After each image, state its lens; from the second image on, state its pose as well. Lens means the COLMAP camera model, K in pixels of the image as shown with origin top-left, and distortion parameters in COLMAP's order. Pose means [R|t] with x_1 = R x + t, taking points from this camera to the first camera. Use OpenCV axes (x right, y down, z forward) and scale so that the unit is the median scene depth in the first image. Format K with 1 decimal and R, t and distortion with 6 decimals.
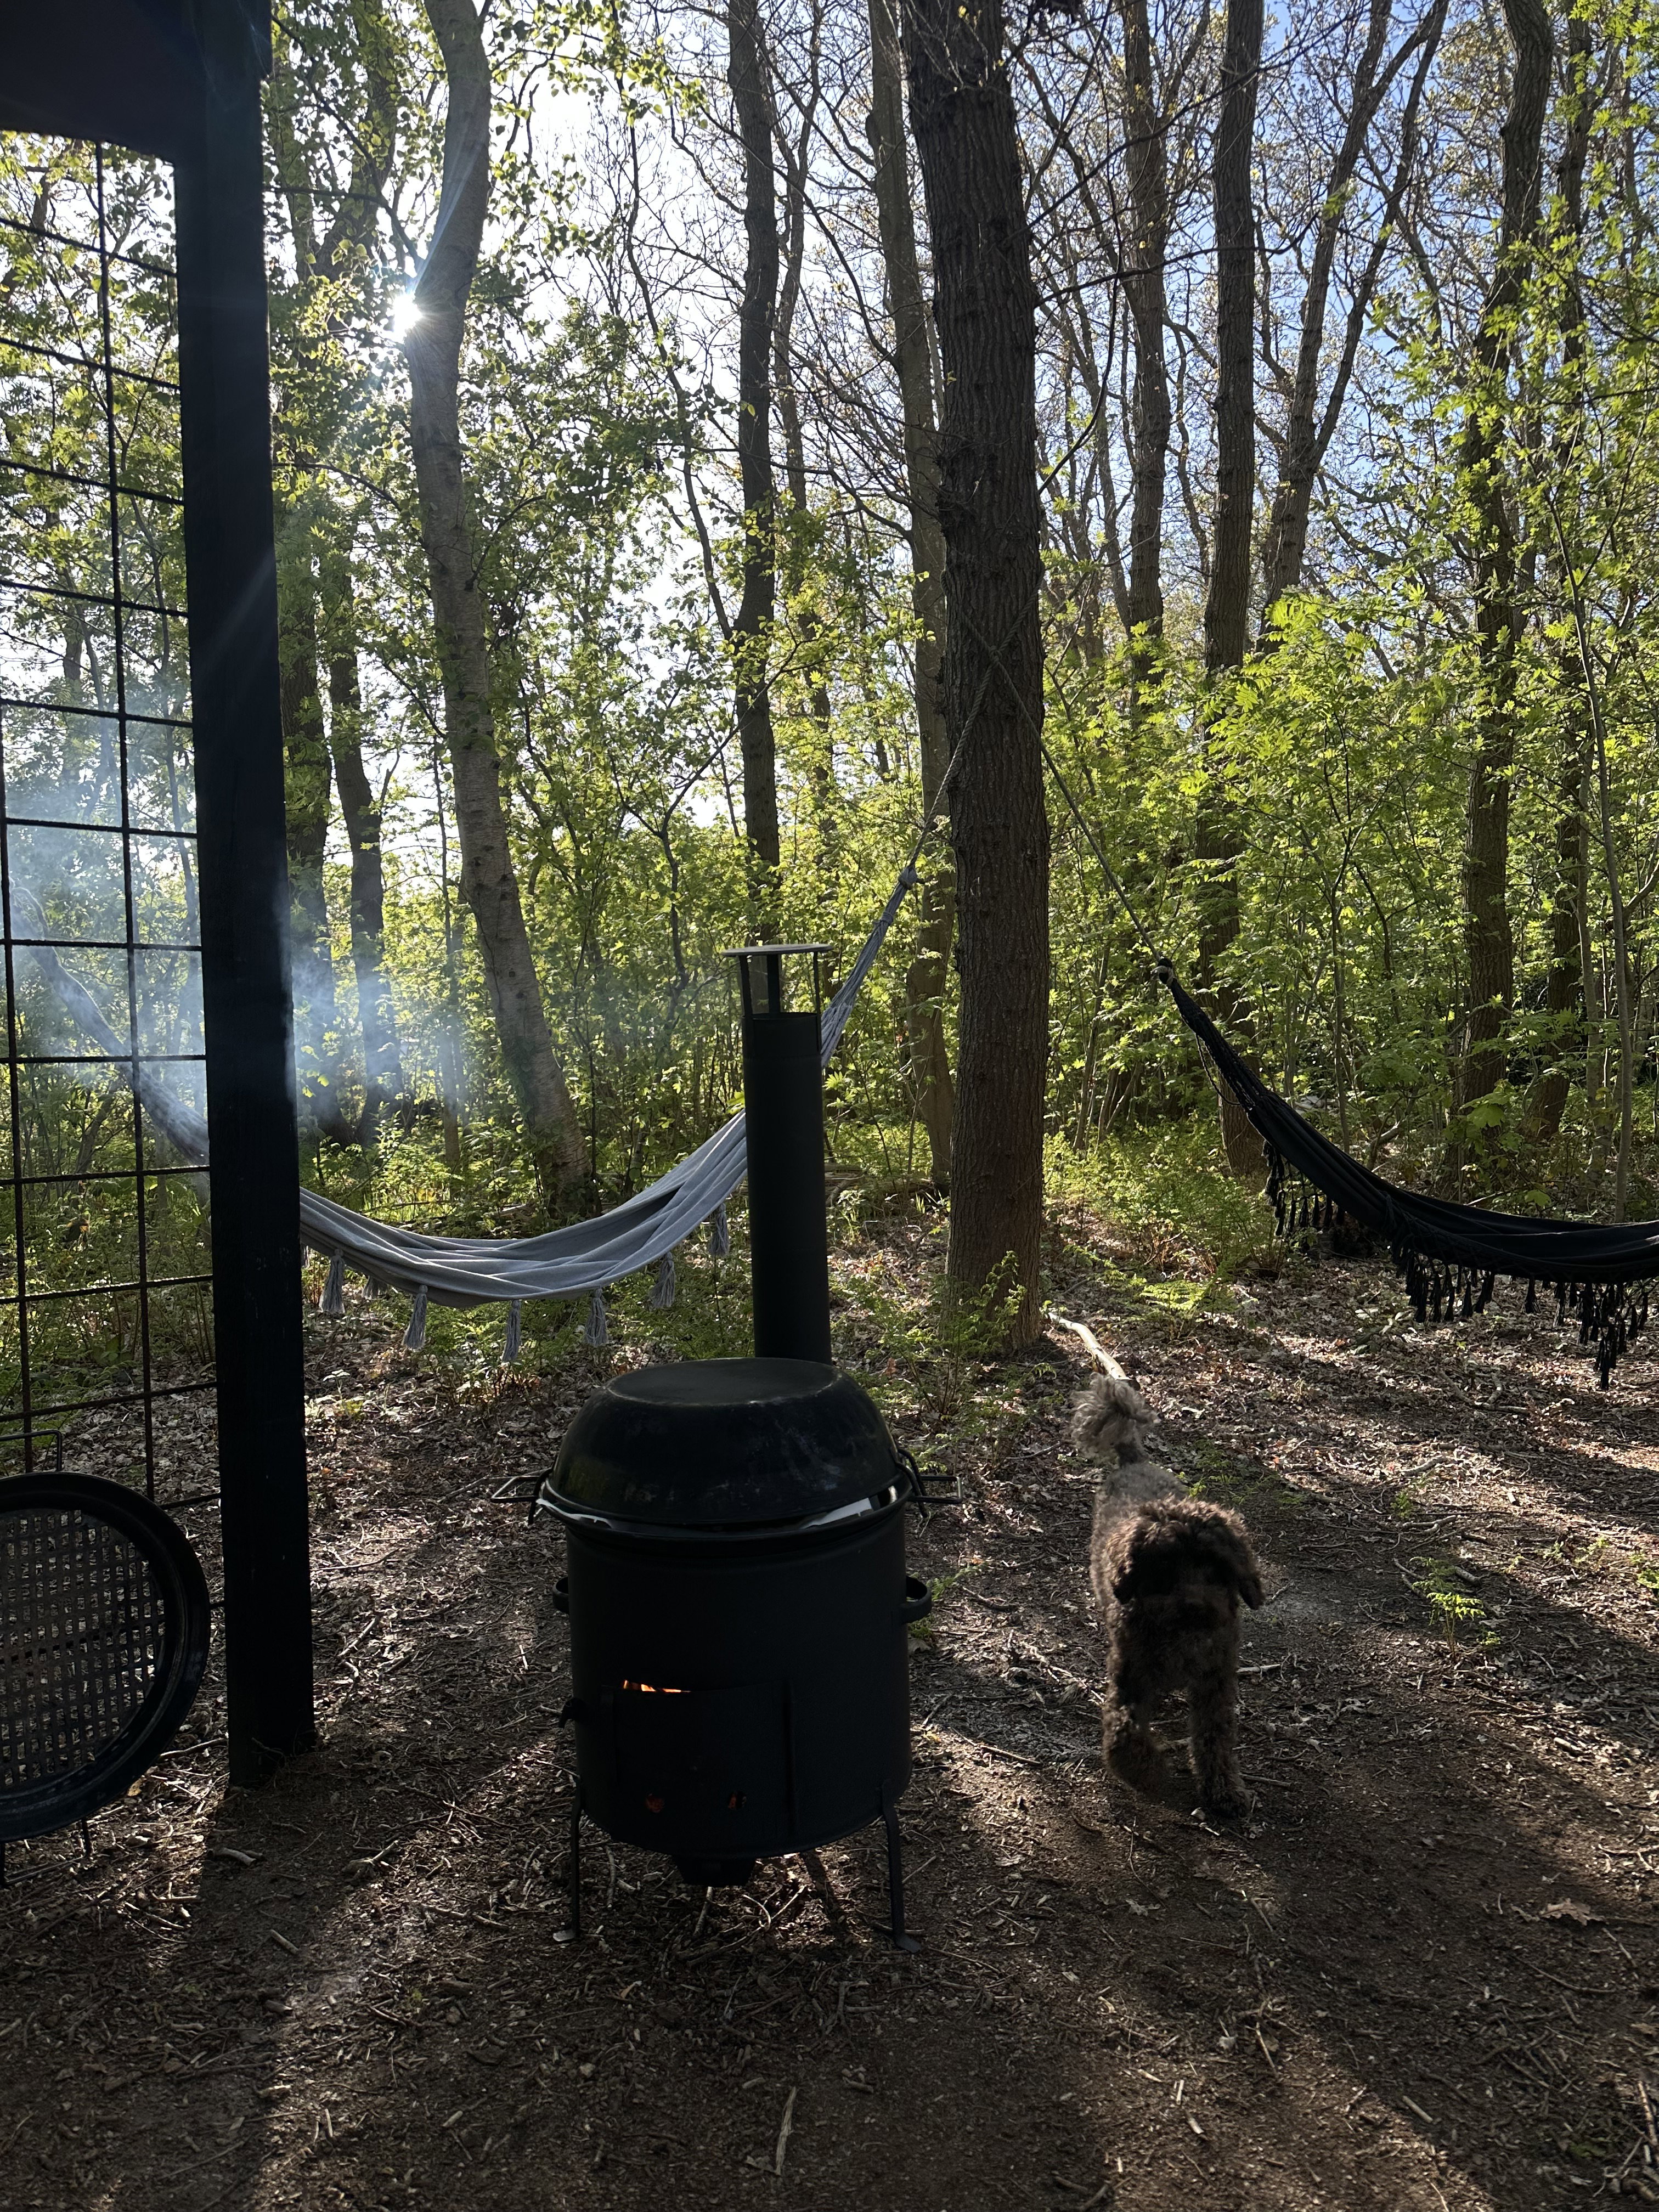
lens RADIAL K [[1554.4, 0, 834.7], [0, 1554.4, 1090.6], [0, 0, 1]] dist [0.153375, -0.203284]
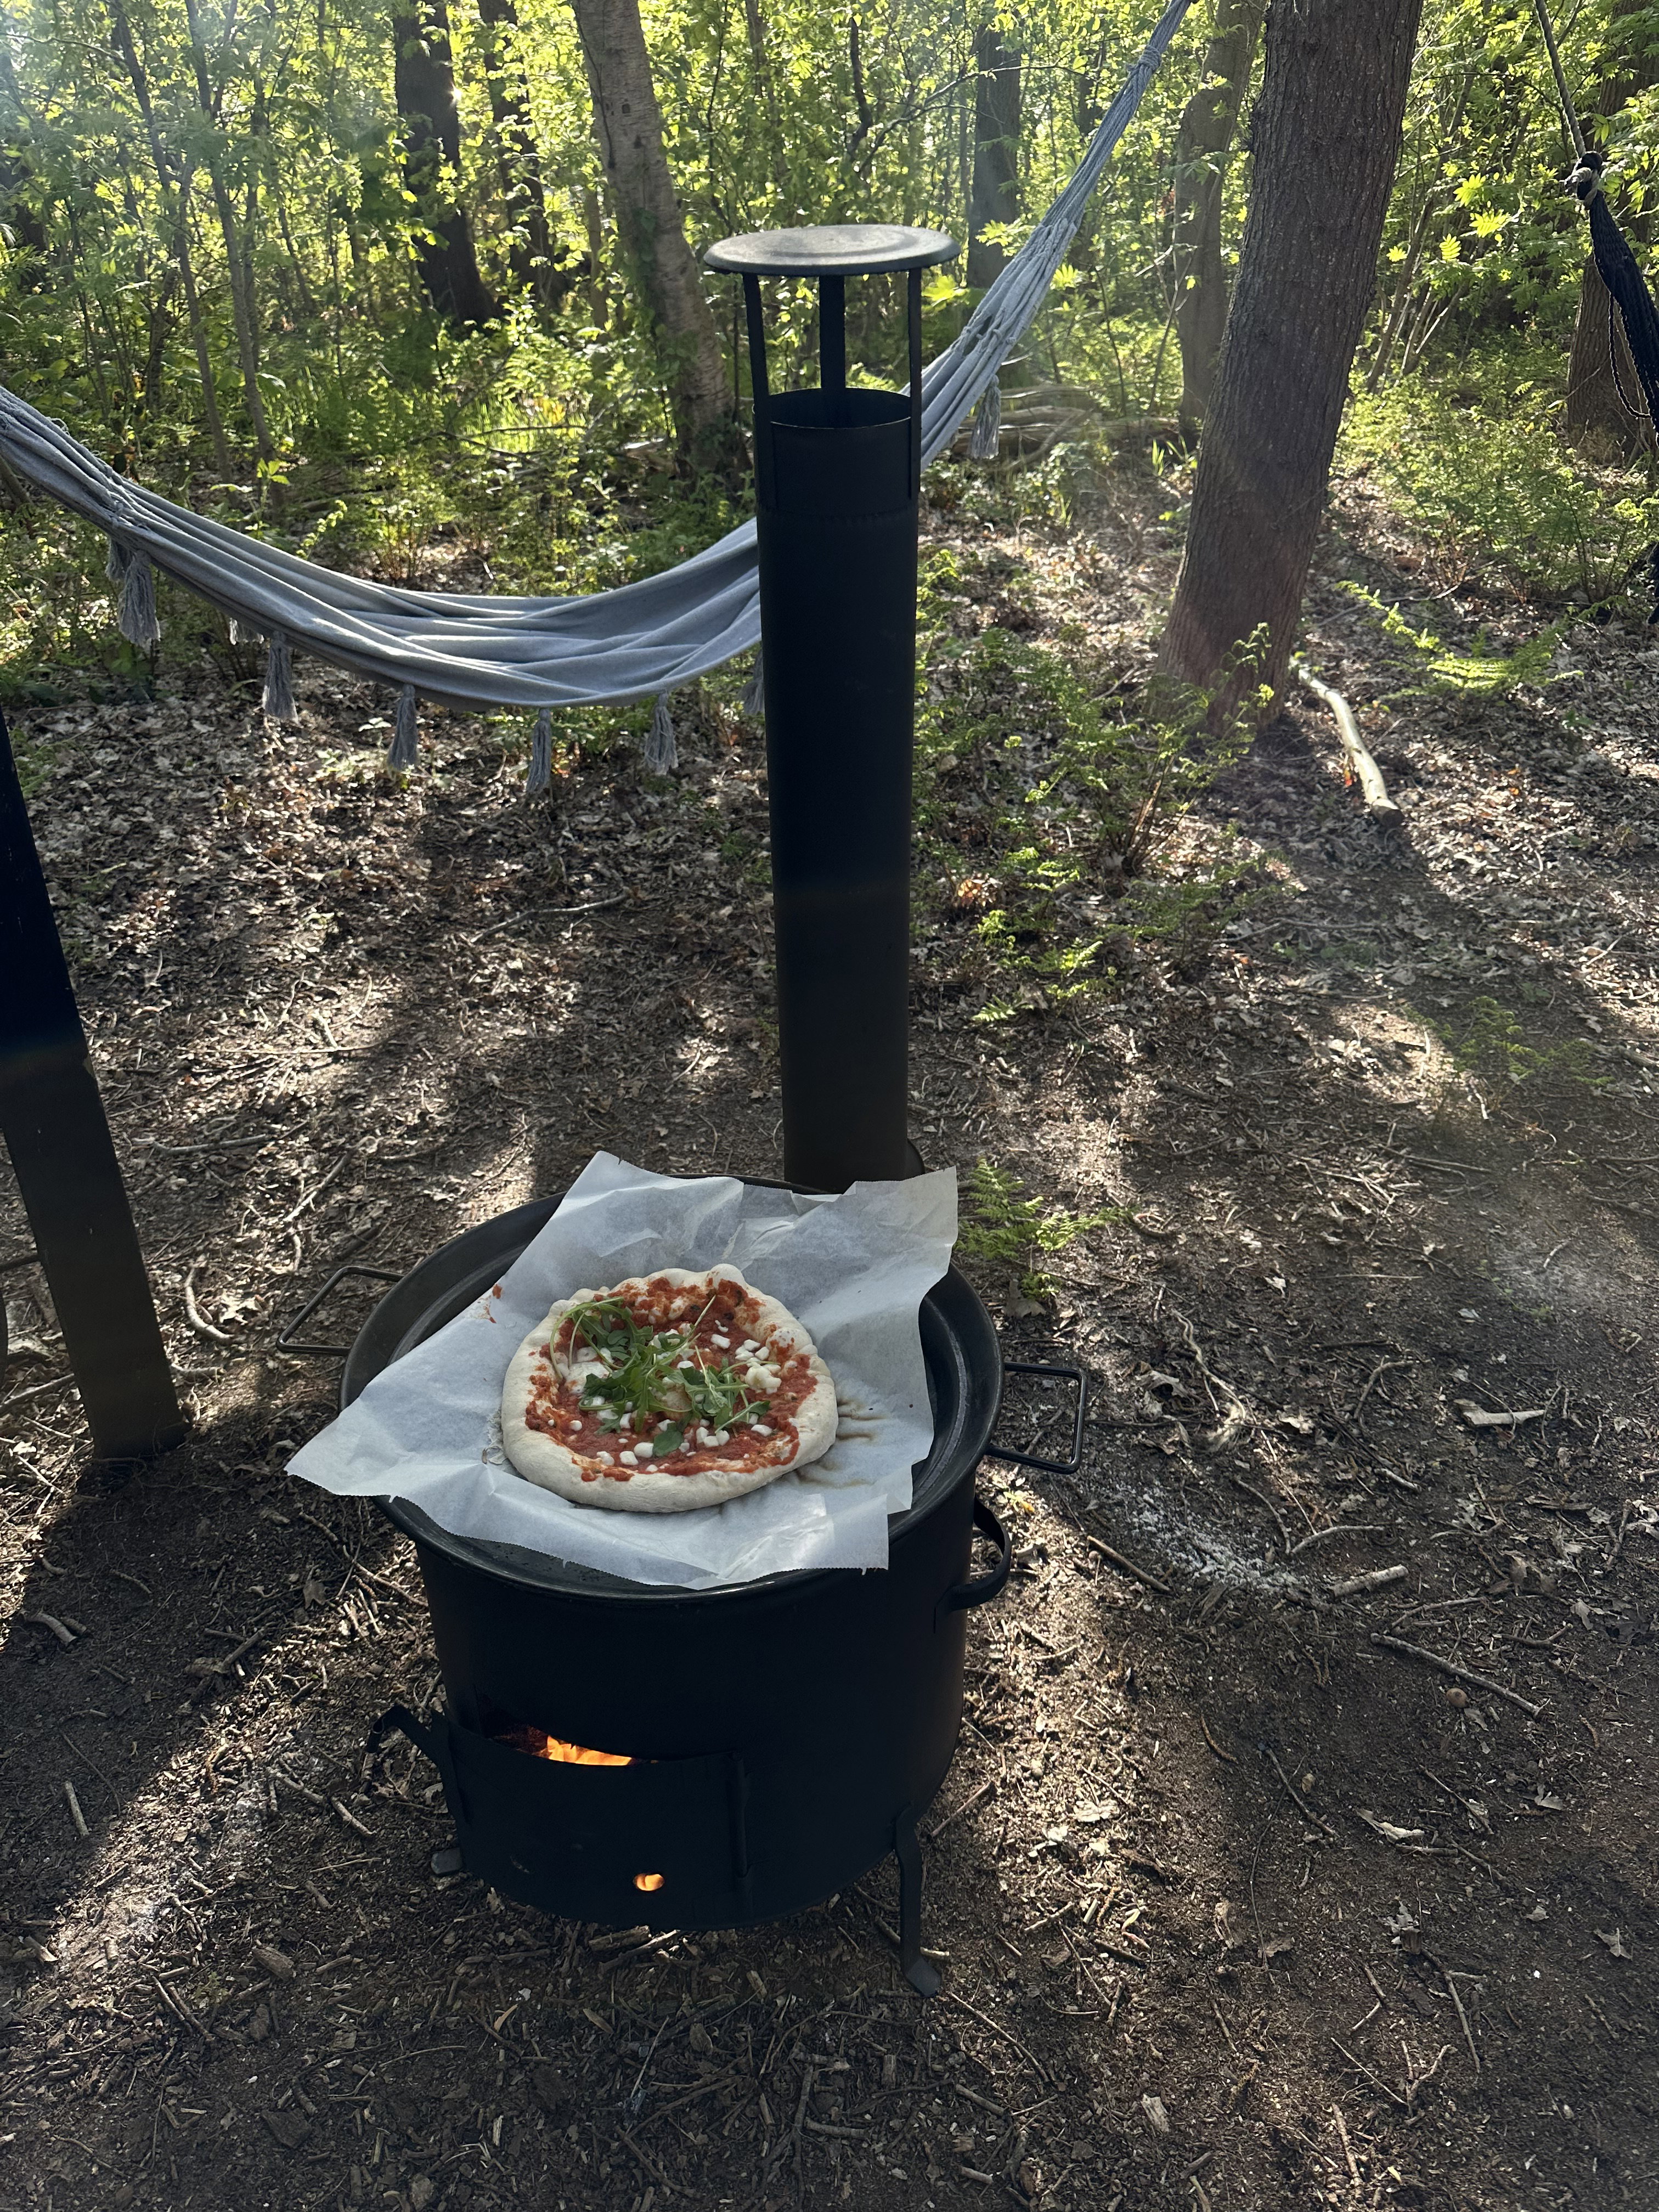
lens RADIAL K [[1554.4, 0, 834.7], [0, 1554.4, 1090.6], [0, 0, 1]] dist [0.153375, -0.203284]
pose [[0.989073, 0.106585, -0.101858, 0.020449], [-0.045017, 0.876237, 0.479773, -0.065975], [0.140388, -0.469945, 0.871460, 0.310897]]
